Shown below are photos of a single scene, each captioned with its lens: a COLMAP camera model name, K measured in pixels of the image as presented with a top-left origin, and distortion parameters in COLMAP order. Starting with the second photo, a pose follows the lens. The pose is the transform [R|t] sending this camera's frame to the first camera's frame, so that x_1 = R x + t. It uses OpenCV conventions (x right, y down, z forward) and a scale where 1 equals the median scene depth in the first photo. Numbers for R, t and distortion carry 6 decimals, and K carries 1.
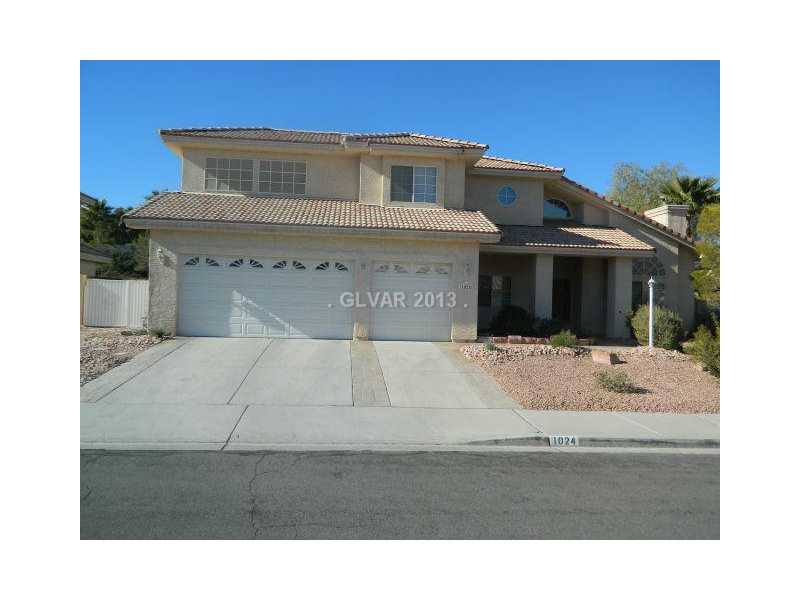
lens RADIAL K [[491.4, 0, 400.2], [0, 491.4, 296.3], [0, 0, 1]] dist [0.015362, 0.000977]
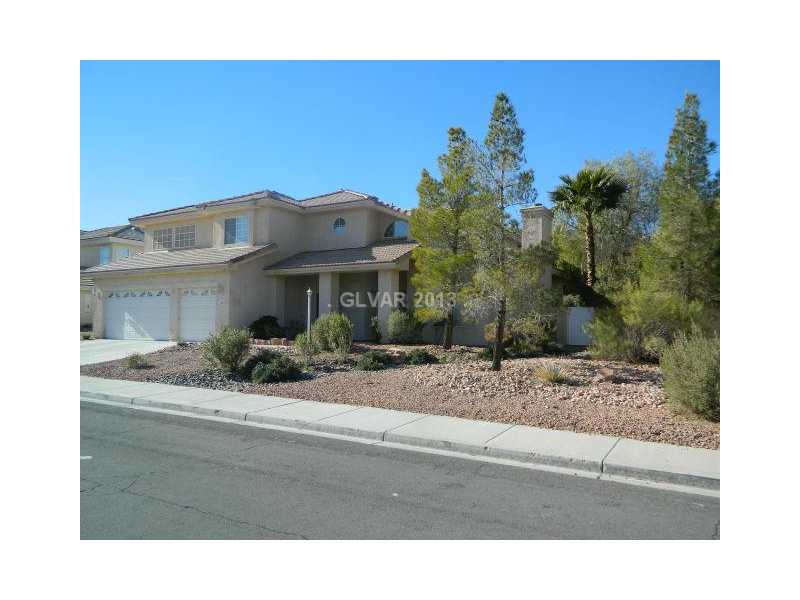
lens RADIAL K [[491.4, 0, 400.8], [0, 491.4, 303.6], [0, 0, 1]] dist [0.015362, 0.000977]
pose [[0.840727, -0.046053, -0.539497, 1.139736], [0.027357, 0.998717, -0.042622, 0.049037], [0.540767, 0.021074, 0.840908, 0.085824]]
